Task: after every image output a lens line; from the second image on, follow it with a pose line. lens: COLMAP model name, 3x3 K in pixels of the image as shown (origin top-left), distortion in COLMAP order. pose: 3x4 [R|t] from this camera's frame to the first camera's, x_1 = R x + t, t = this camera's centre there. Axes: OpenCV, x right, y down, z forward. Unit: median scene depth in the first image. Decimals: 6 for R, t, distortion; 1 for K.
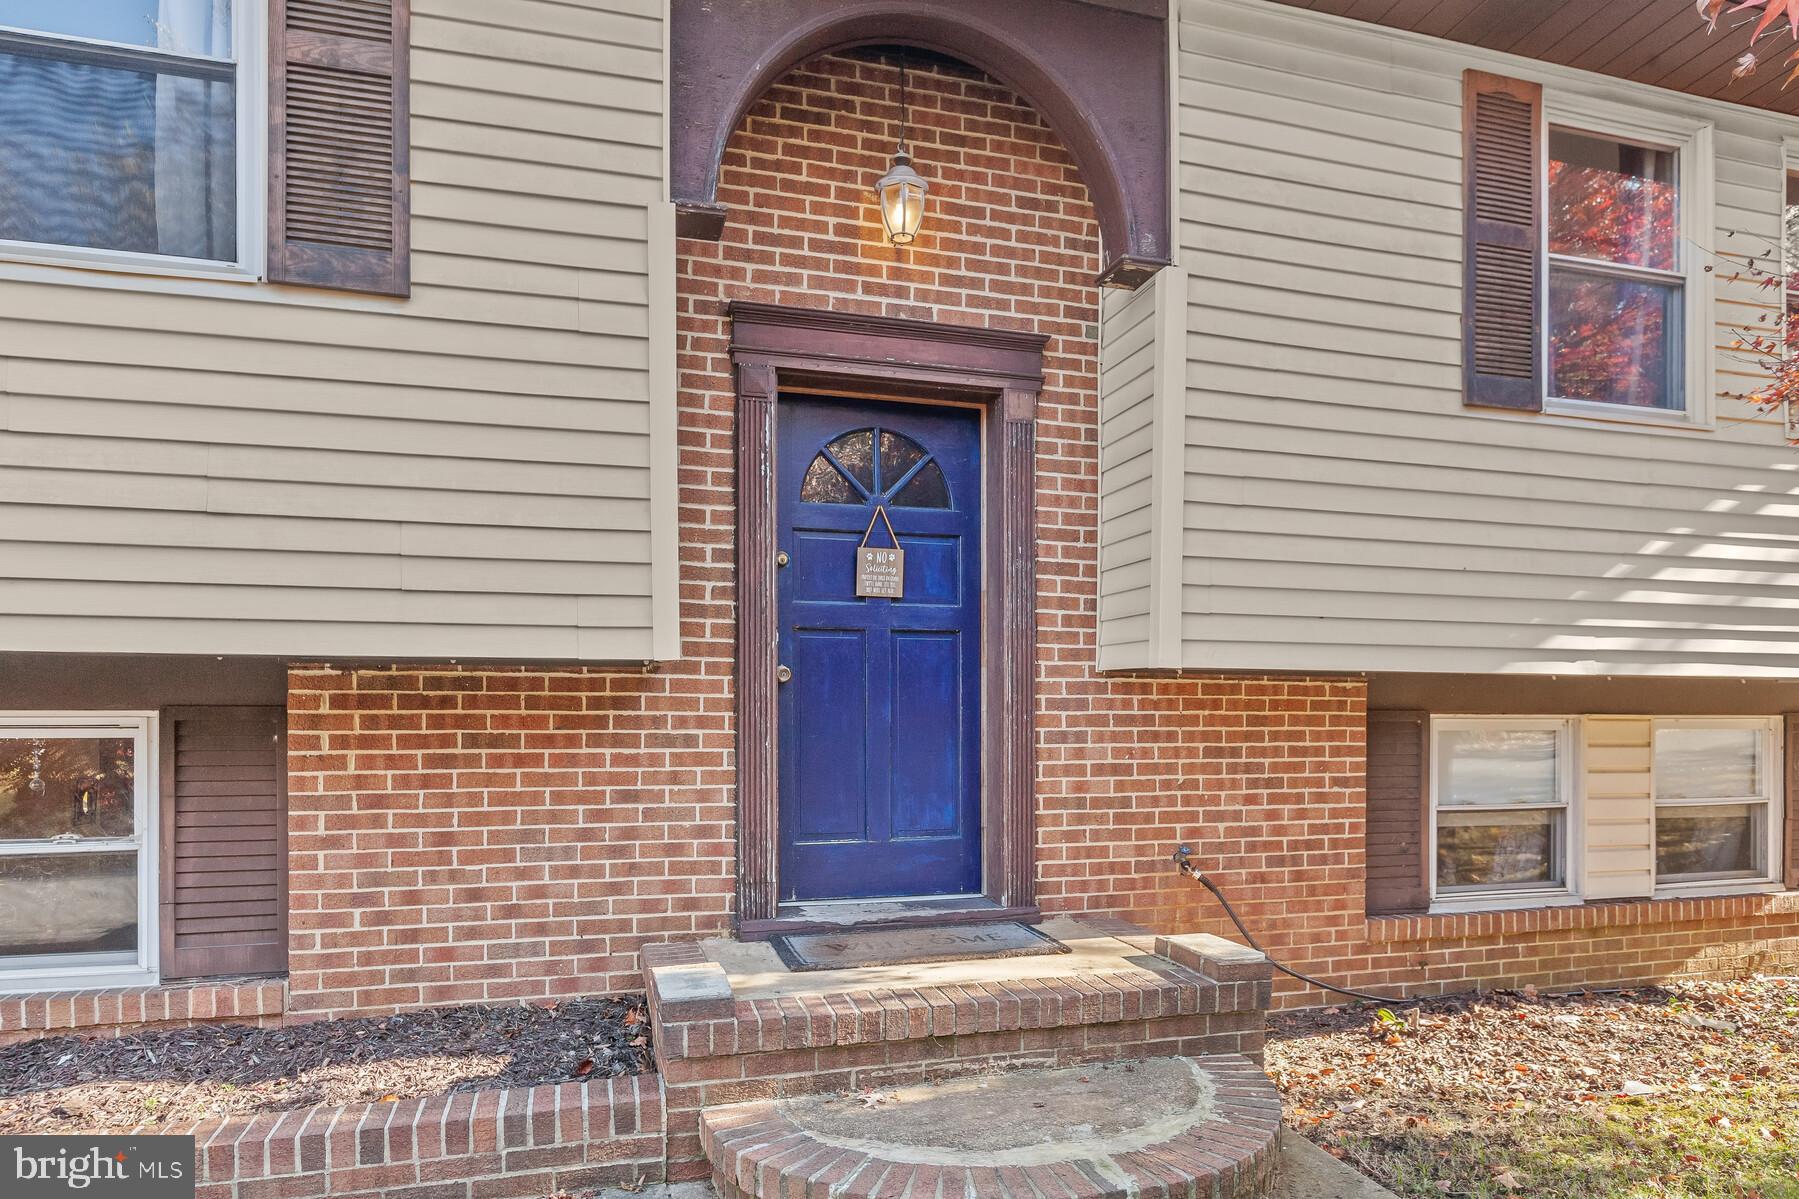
lens RADIAL K [[1110.1, 0, 902.3], [0, 1110.1, 719.3], [0, 0, 1]] dist [-0.007564, -0.000079]
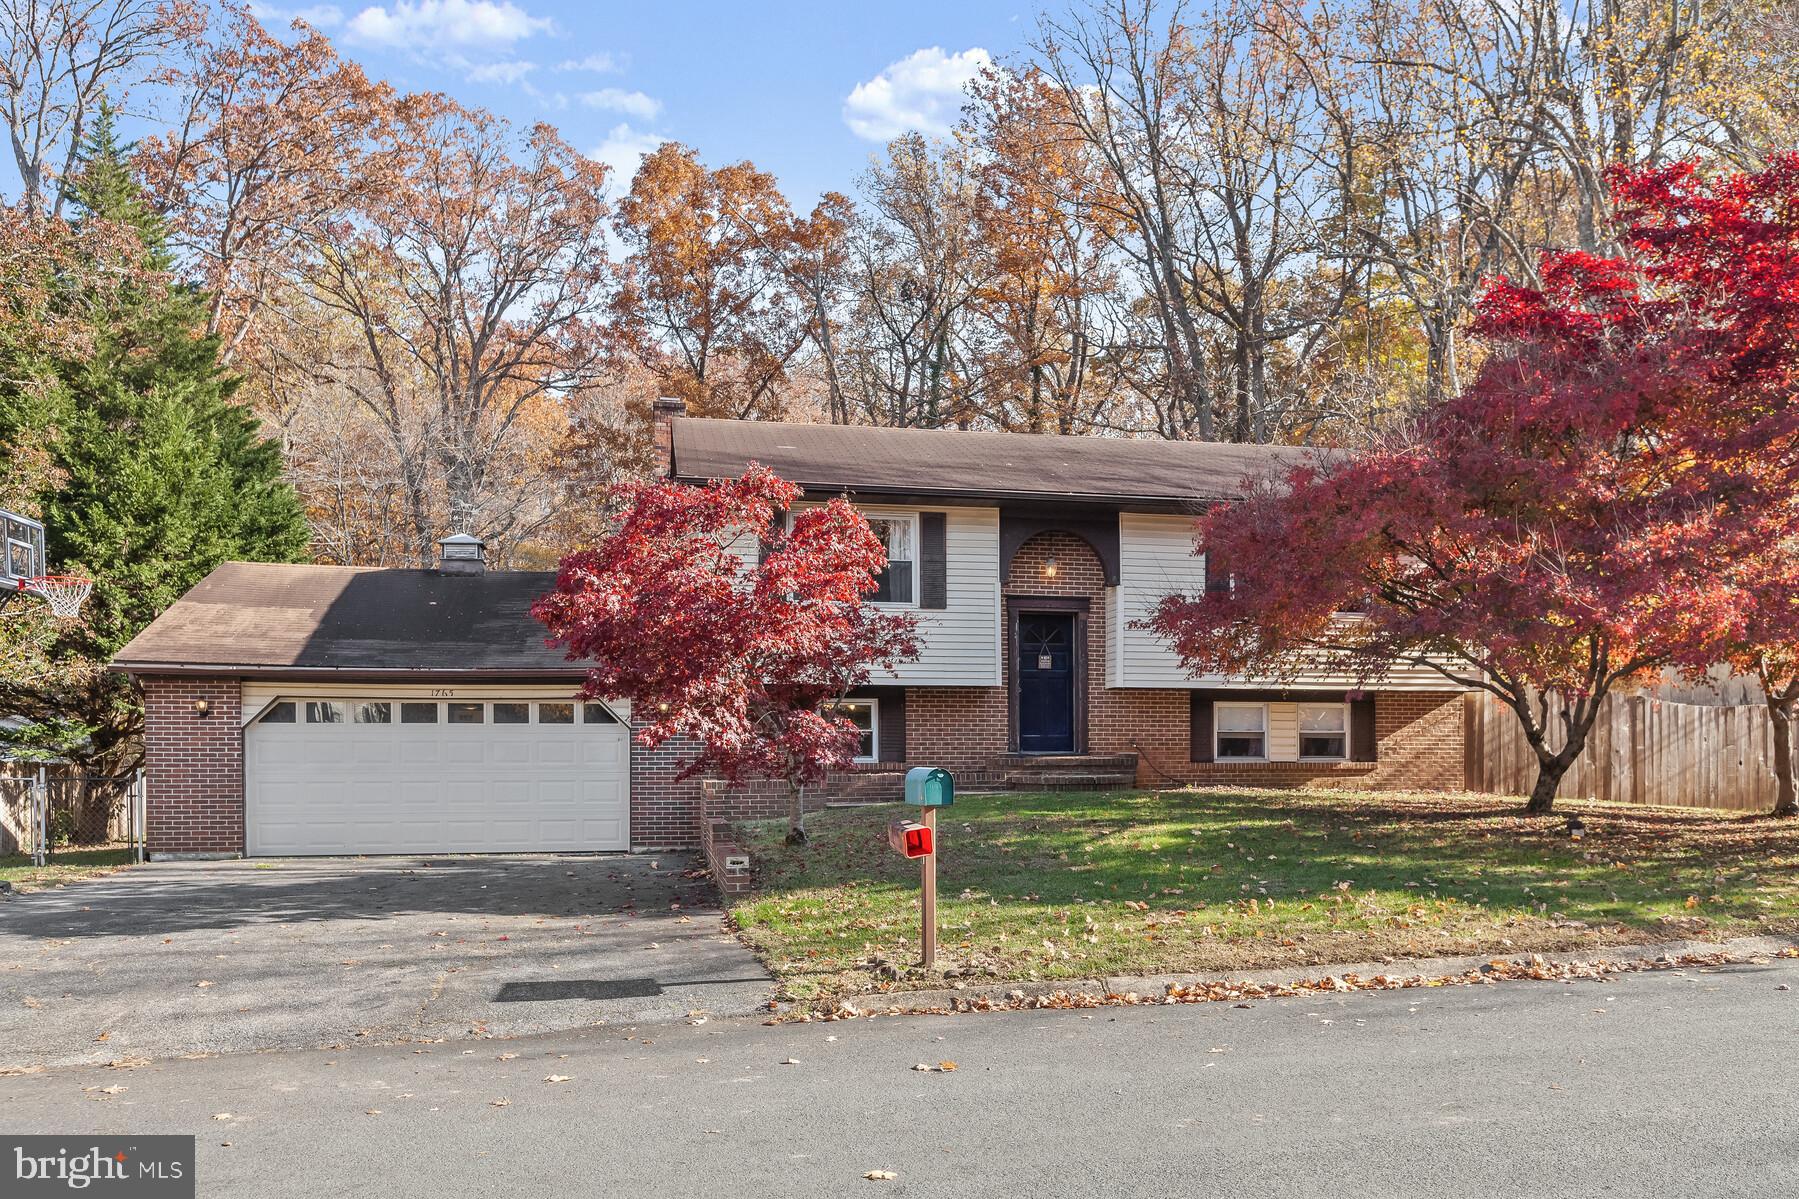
lens RADIAL K [[1337.8, 0, 896.0], [0, 1337.8, 768.9], [0, 0, 1]] dist [-0.002774, 0.006200]
pose [[0.996035, -0.003561, -0.088889, -0.124997], [0.003265, 0.999989, -0.003474, 0.245690], [0.088900, 0.003170, 0.996035, -3.613330]]
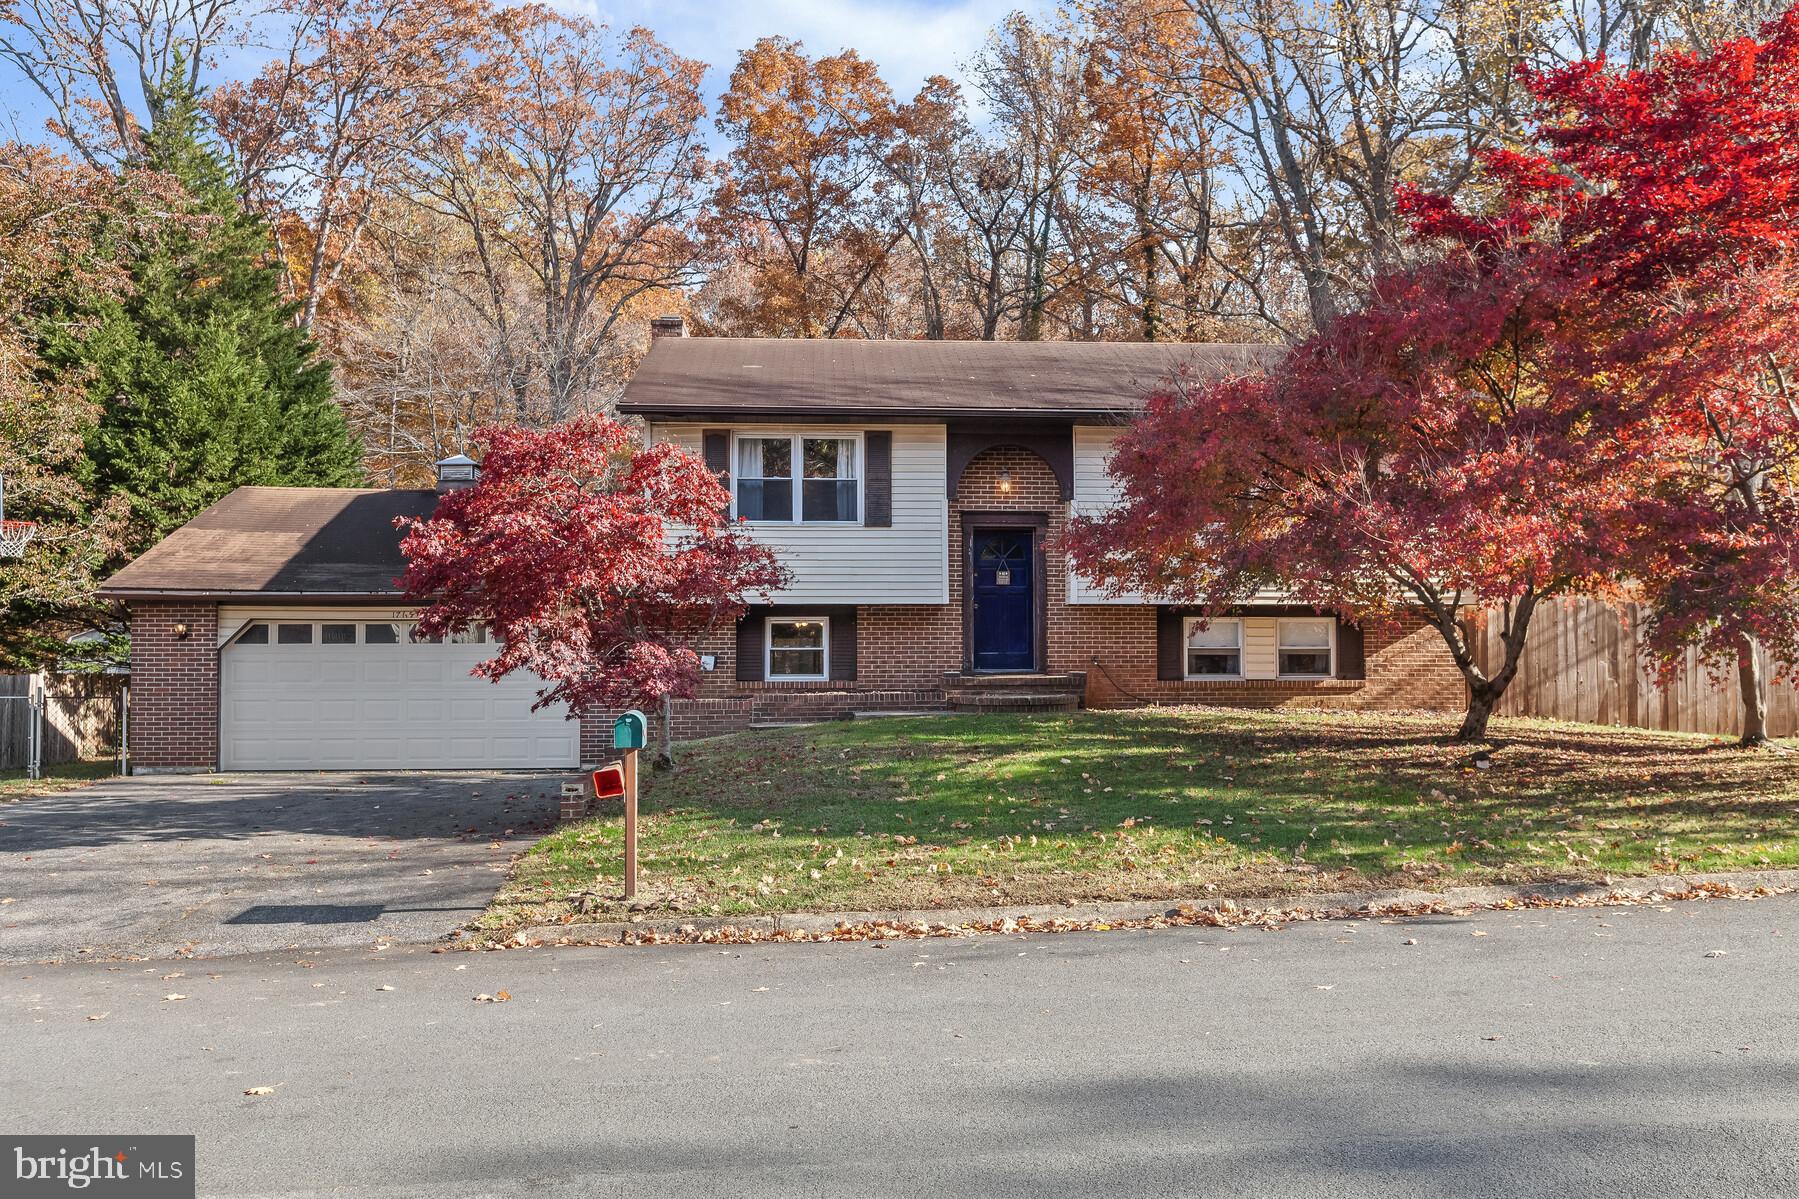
lens RADIAL K [[1417.8, 0, 881.7], [0, 1417.8, 616.3], [0, 0, 1]] dist [0.009746, -0.013552]
pose [[0.975353, -0.010512, -0.220398, 0.639976], [0.002322, 0.999298, -0.037388, 0.169944], [0.220636, 0.035955, 0.974693, -3.741030]]
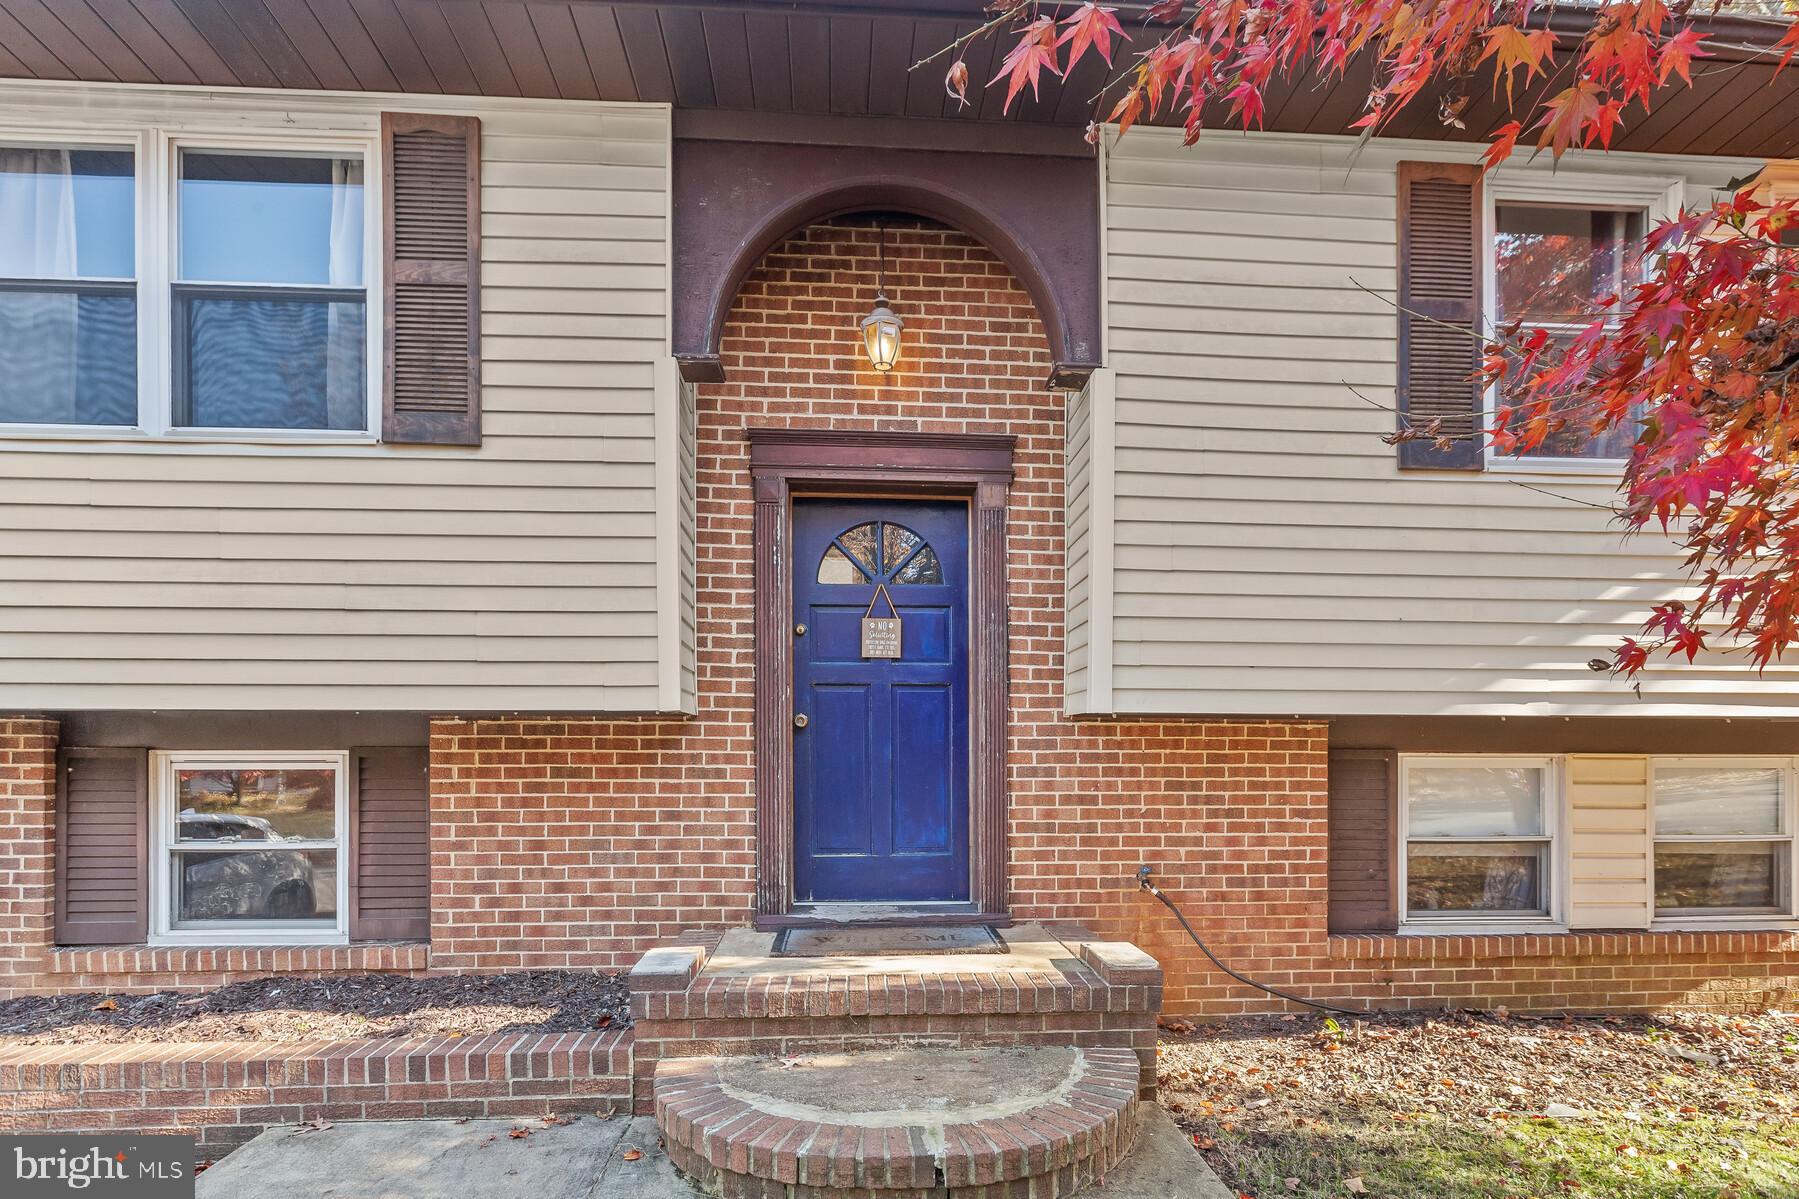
lens RADIAL K [[894.2, 0, 910.1], [0, 894.2, 751.7], [0, 0, 1]] dist [-0.004356, -0.000211]
pose [[0.975023, 0.000004, -0.222105, 0.244546], [-0.001215, 0.999985, -0.005316, -0.000468], [0.222102, 0.005453, 0.975008, 0.039352]]
